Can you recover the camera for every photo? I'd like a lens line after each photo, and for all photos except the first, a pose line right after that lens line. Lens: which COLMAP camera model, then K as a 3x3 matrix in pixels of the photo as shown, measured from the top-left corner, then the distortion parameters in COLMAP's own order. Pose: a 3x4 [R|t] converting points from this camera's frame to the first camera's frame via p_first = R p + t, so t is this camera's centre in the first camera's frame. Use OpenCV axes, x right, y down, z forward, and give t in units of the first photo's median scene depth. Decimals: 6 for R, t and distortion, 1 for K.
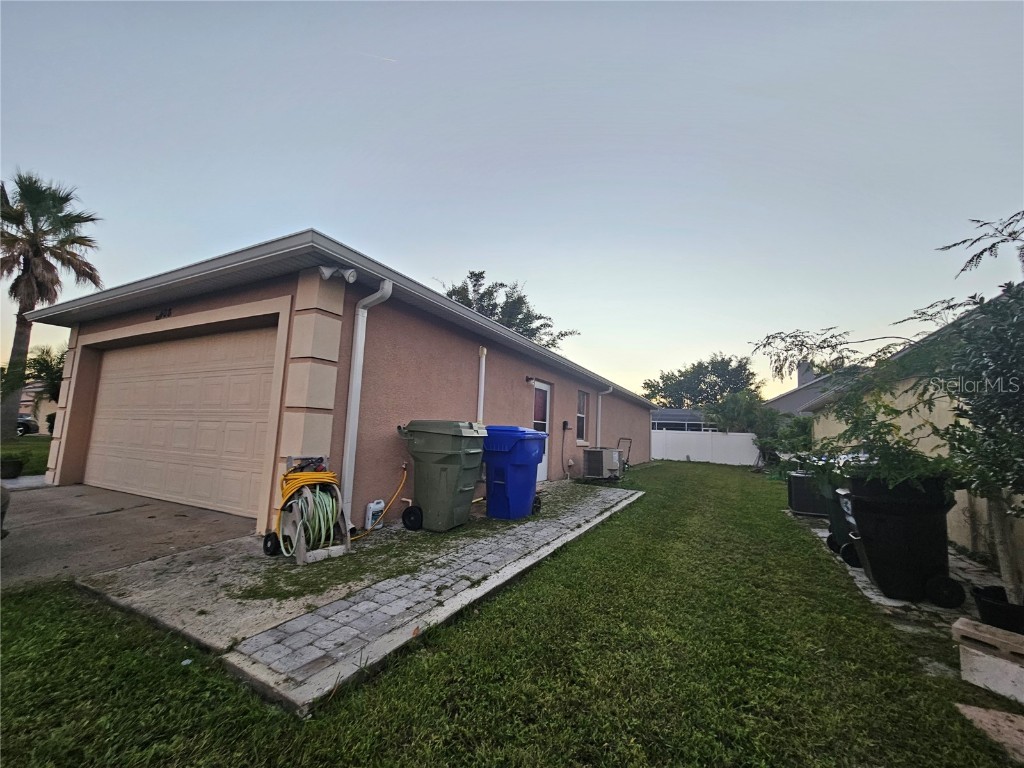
lens RADIAL K [[422.1, 0, 507.1], [0, 422.1, 388.7], [0, 0, 1]] dist [0.000651, -0.000007]
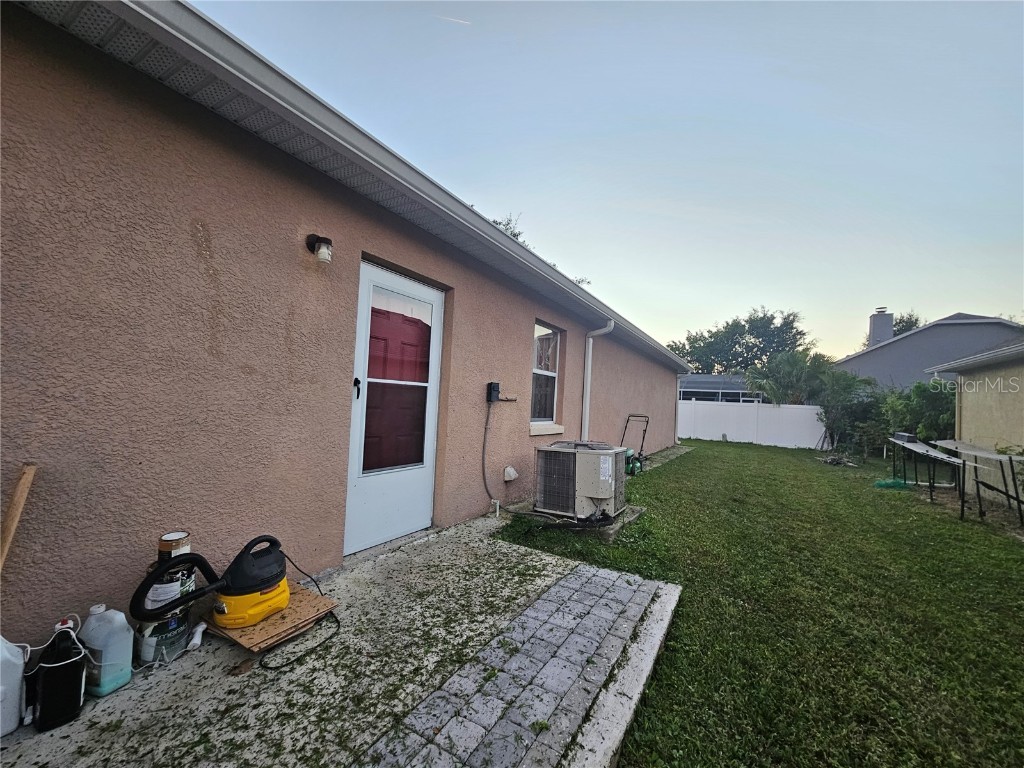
lens RADIAL K [[422.1, 0, 507.1], [0, 422.1, 388.7], [0, 0, 1]] dist [0.000651, -0.000007]
pose [[0.999029, 0.004295, -0.043857, 0.054316], [-0.001036, 0.997253, 0.074057, 0.016095], [0.044055, -0.073940, 0.996289, 0.179786]]
